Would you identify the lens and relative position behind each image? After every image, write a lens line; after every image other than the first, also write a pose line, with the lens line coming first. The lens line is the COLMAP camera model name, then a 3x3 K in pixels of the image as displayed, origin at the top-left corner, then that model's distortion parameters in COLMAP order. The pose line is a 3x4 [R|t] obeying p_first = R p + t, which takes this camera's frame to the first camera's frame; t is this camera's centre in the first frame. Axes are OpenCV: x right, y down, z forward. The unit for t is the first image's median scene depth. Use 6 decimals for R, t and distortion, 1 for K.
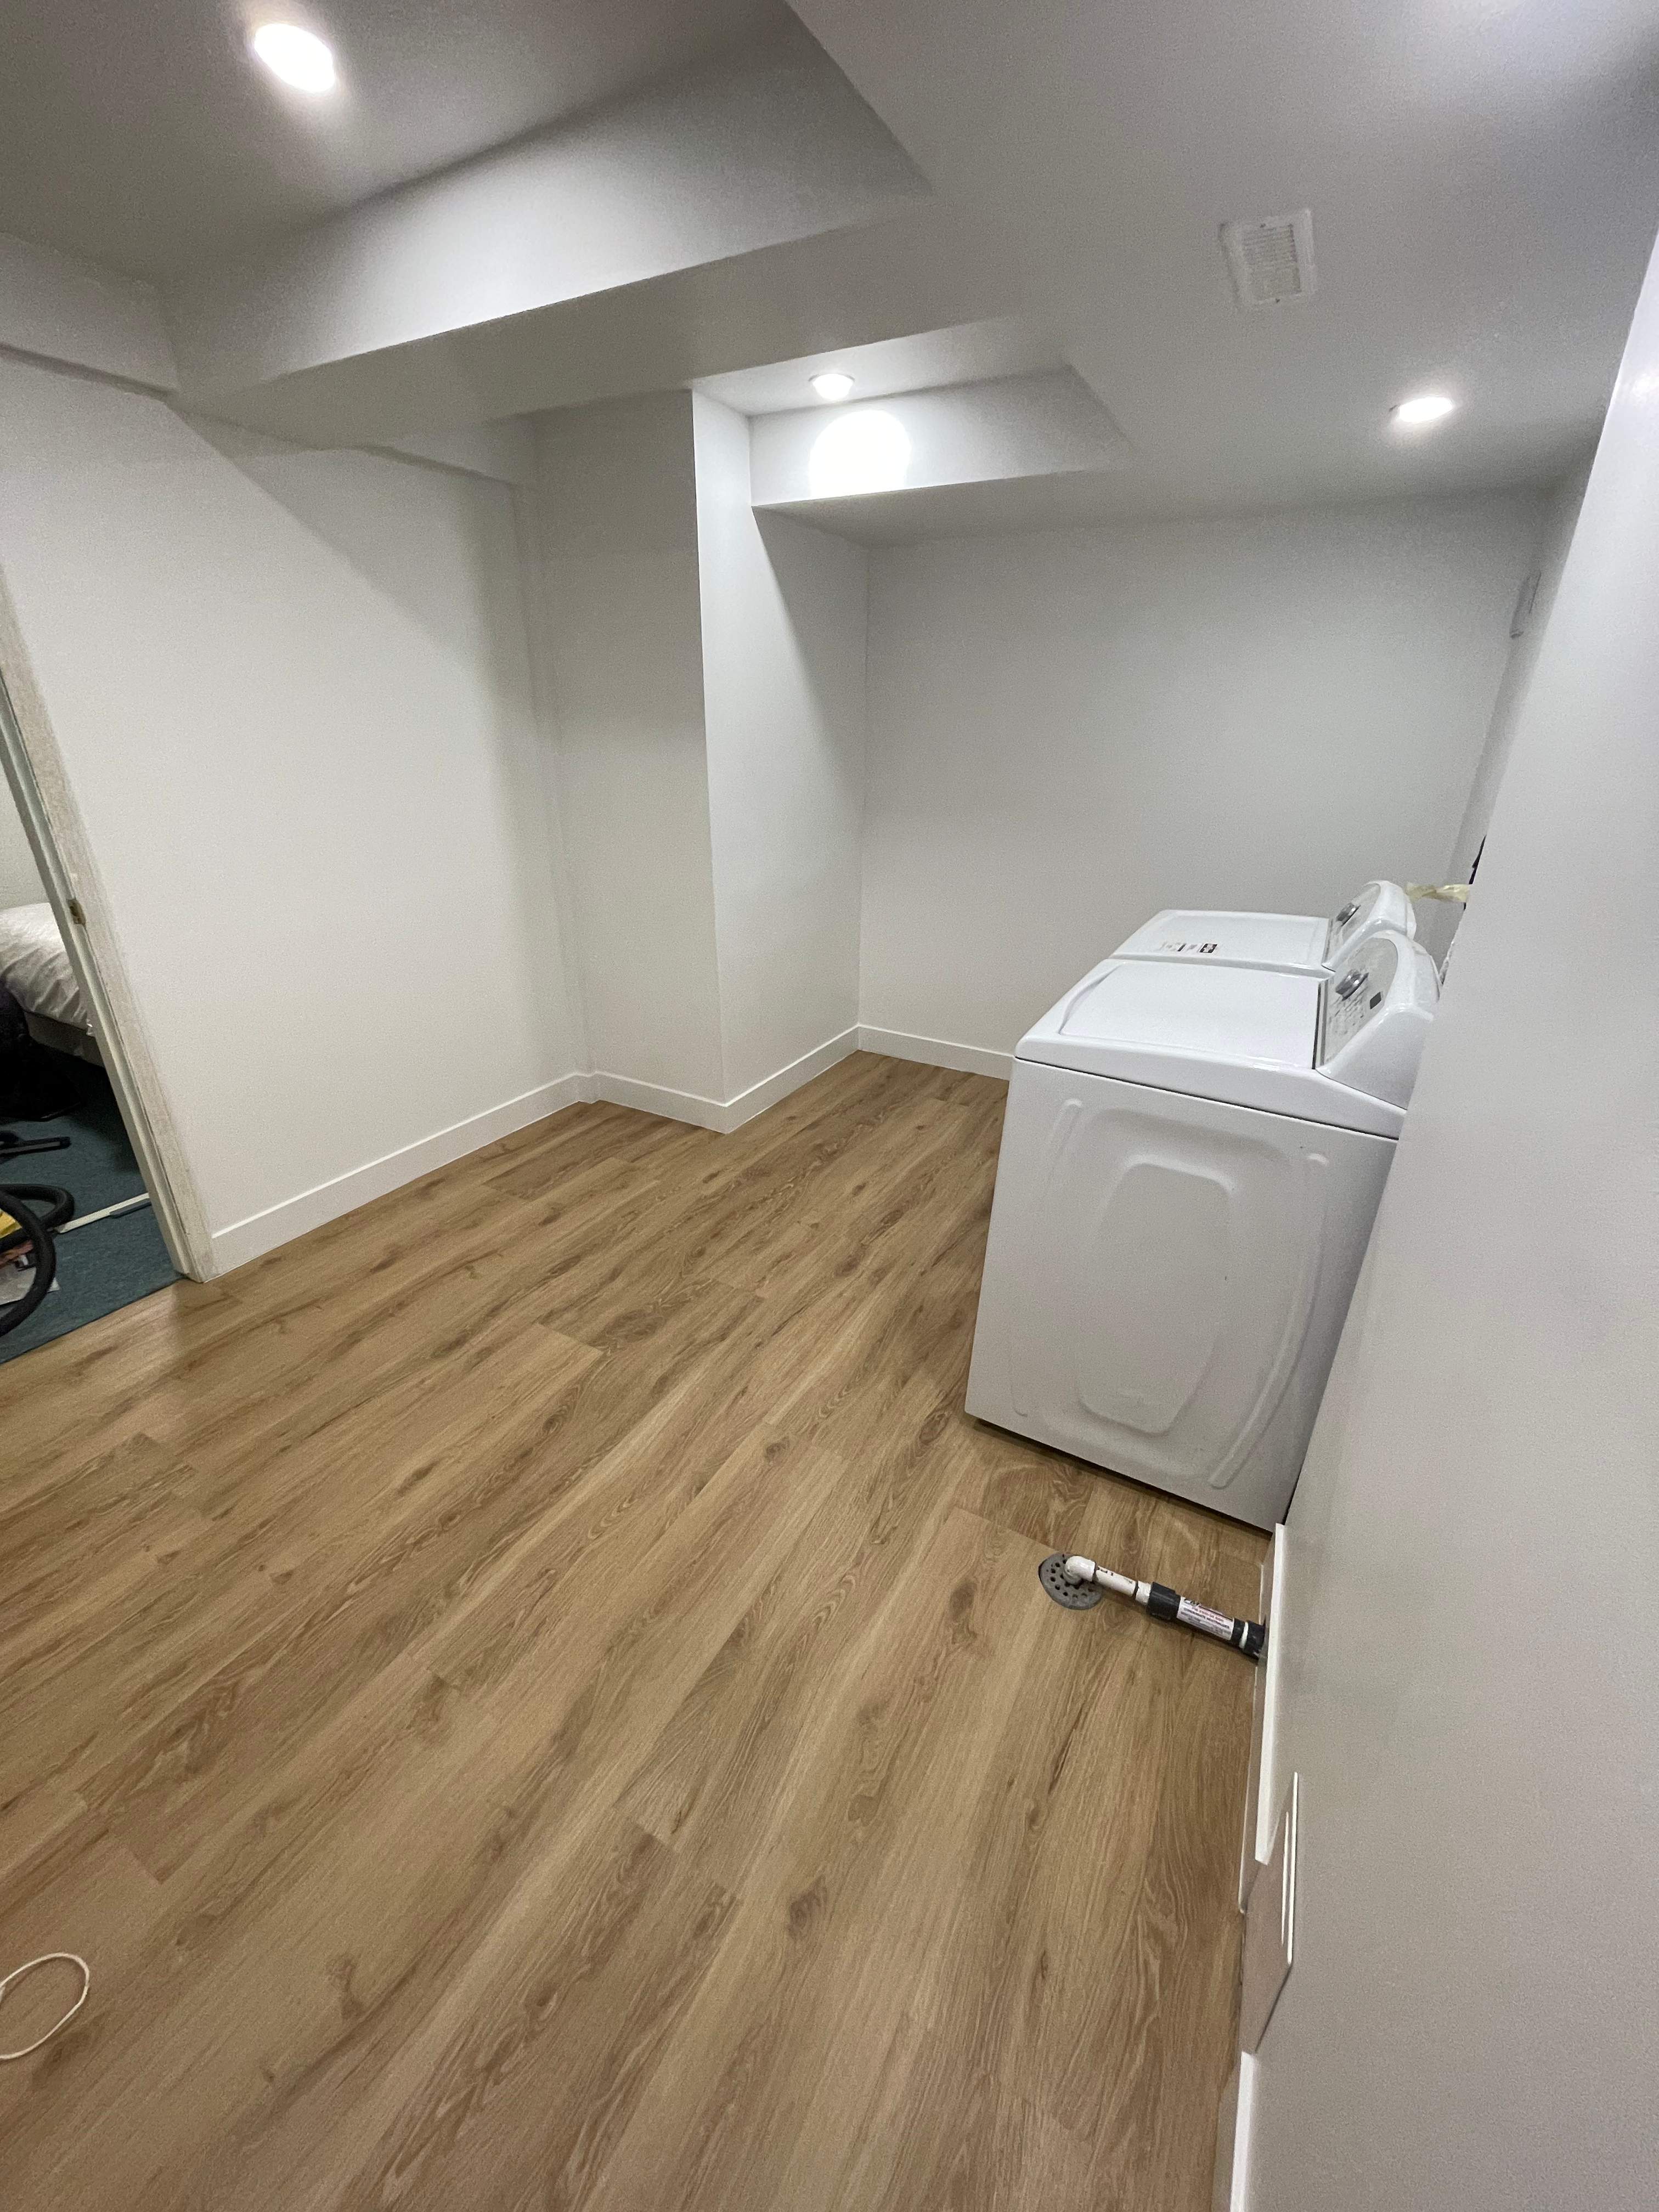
lens RADIAL K [[904.8, 0, 836.3], [0, 904.8, 1105.9], [0, 0, 1]] dist [-0.002158, 0.000102]
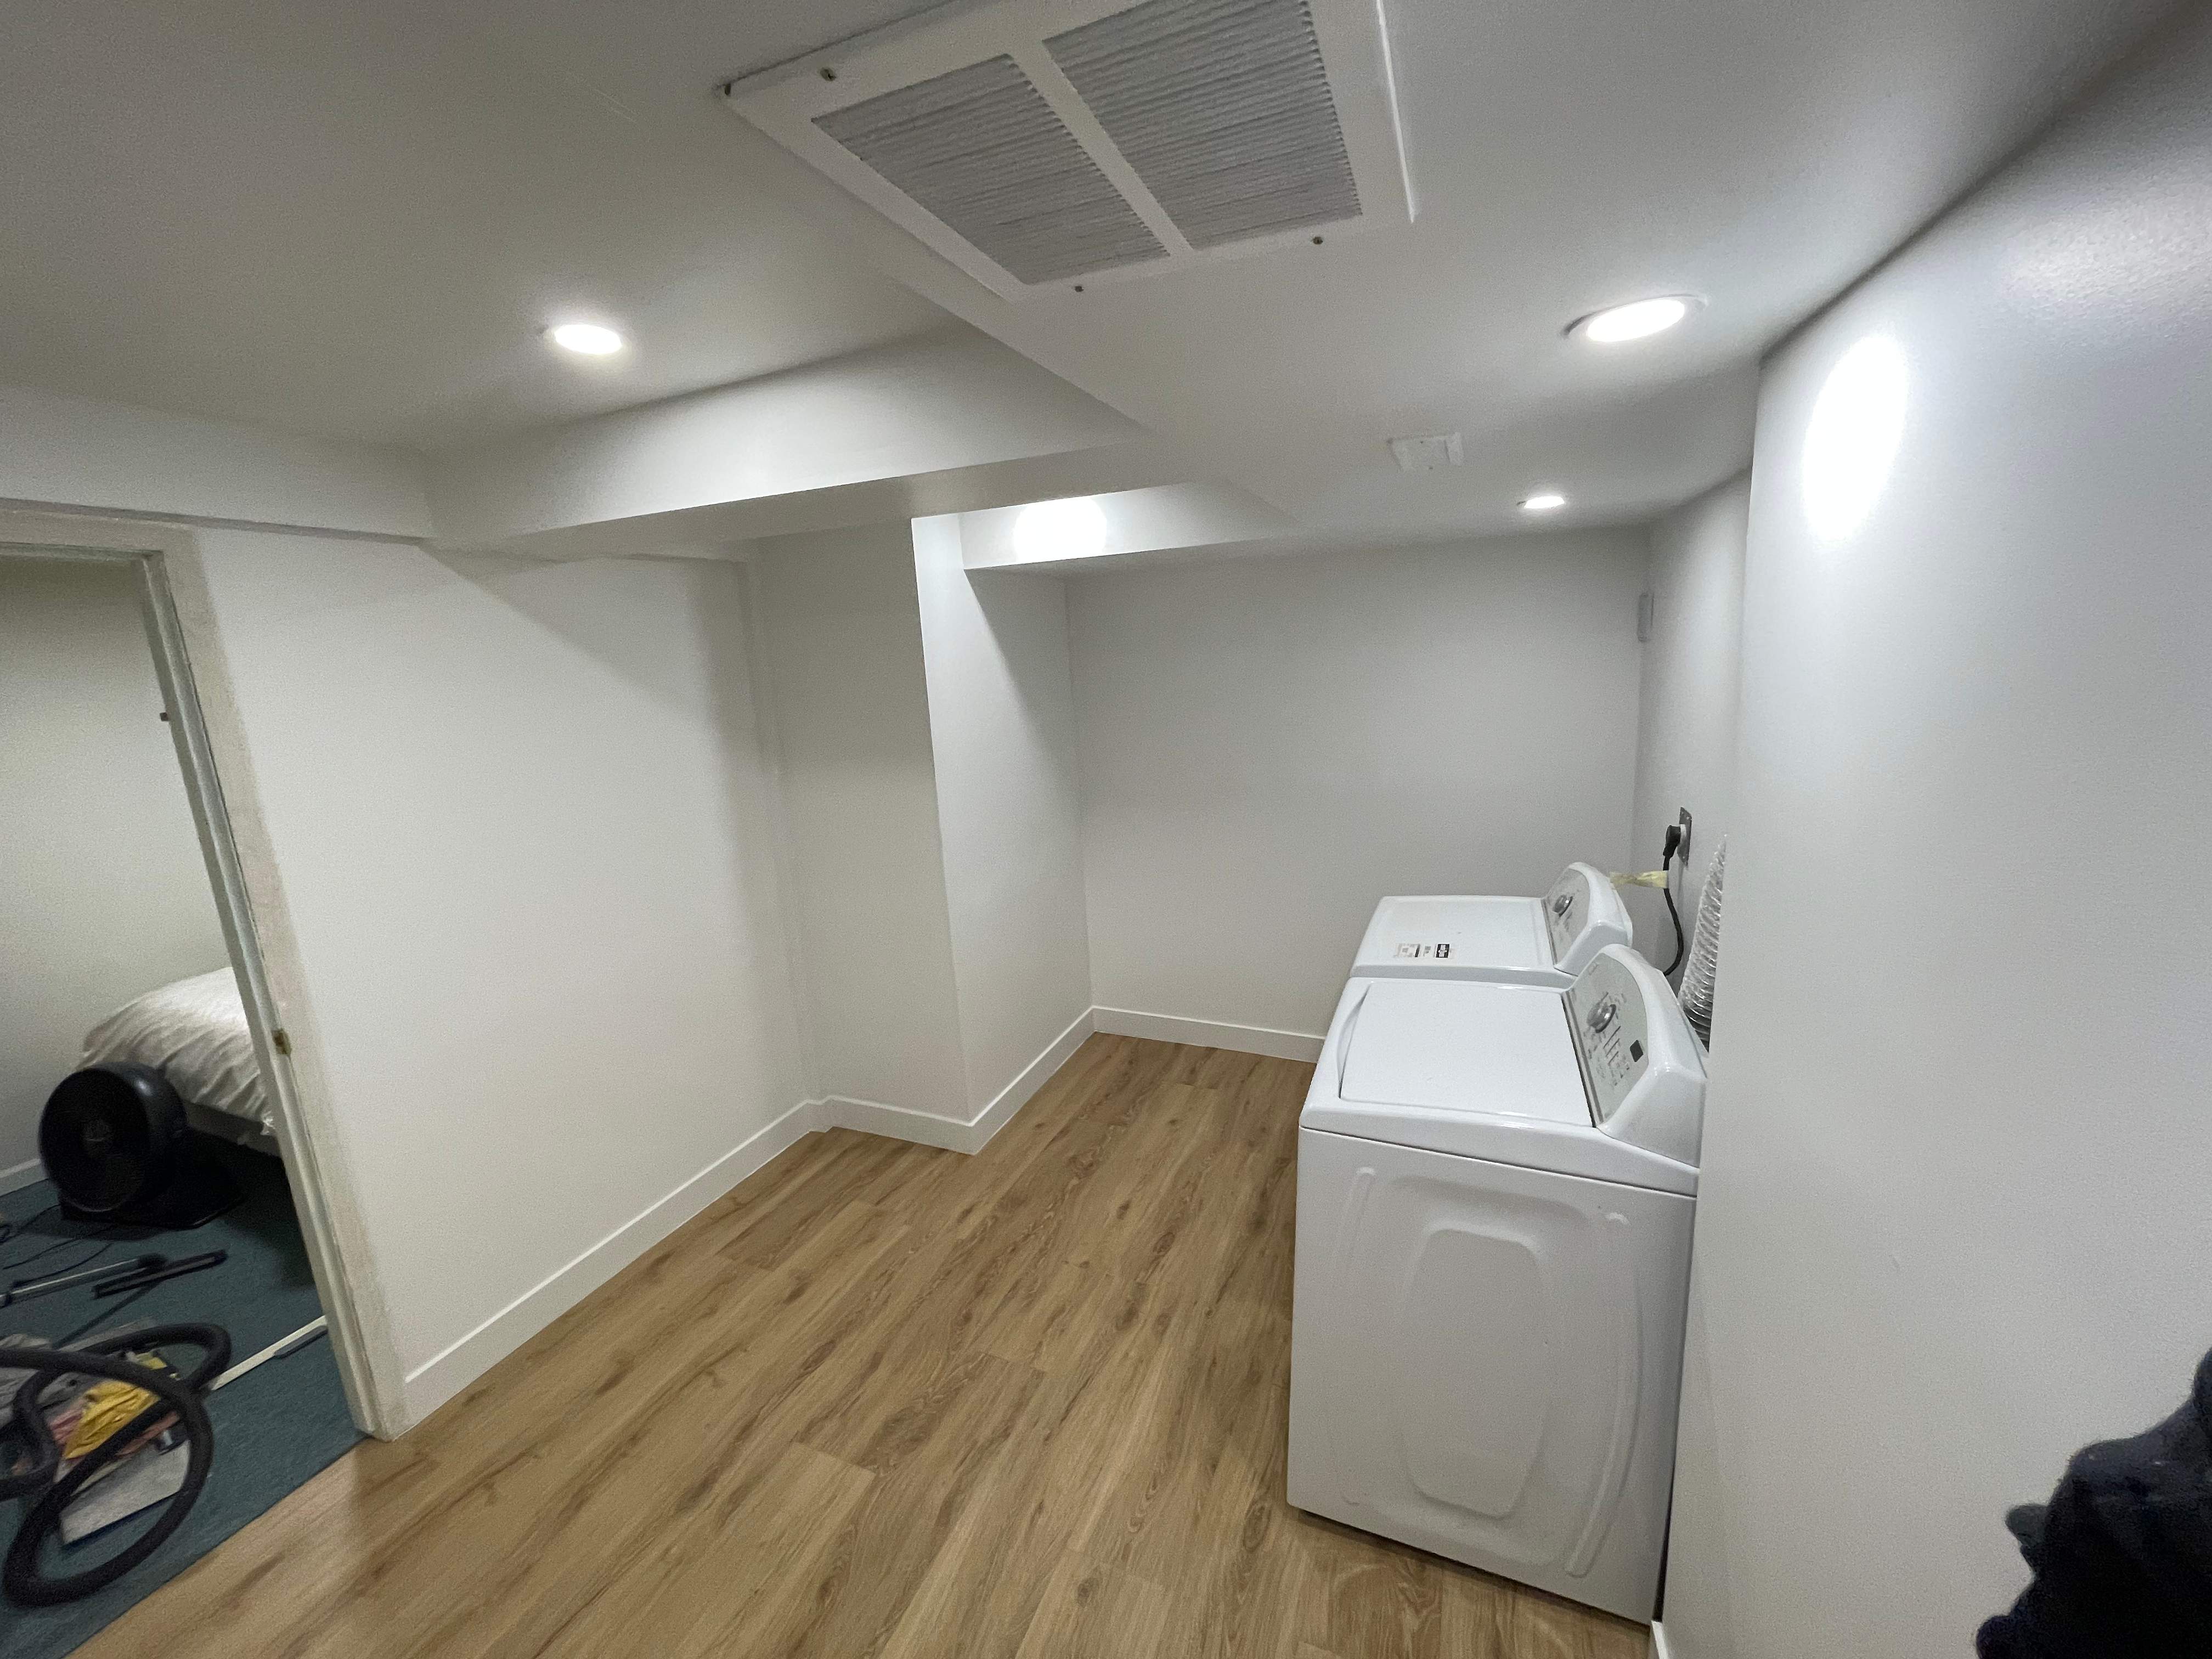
lens RADIAL K [[904.8, 0, 1115.9], [0, 904.8, 822.0], [0, 0, 1]] dist [-0.002158, 0.000102]
pose [[0.991626, -0.085394, 0.096875, -0.047012], [0.104321, 0.971872, -0.211147, -0.122236], [-0.076119, 0.219485, 0.972642, -0.020621]]
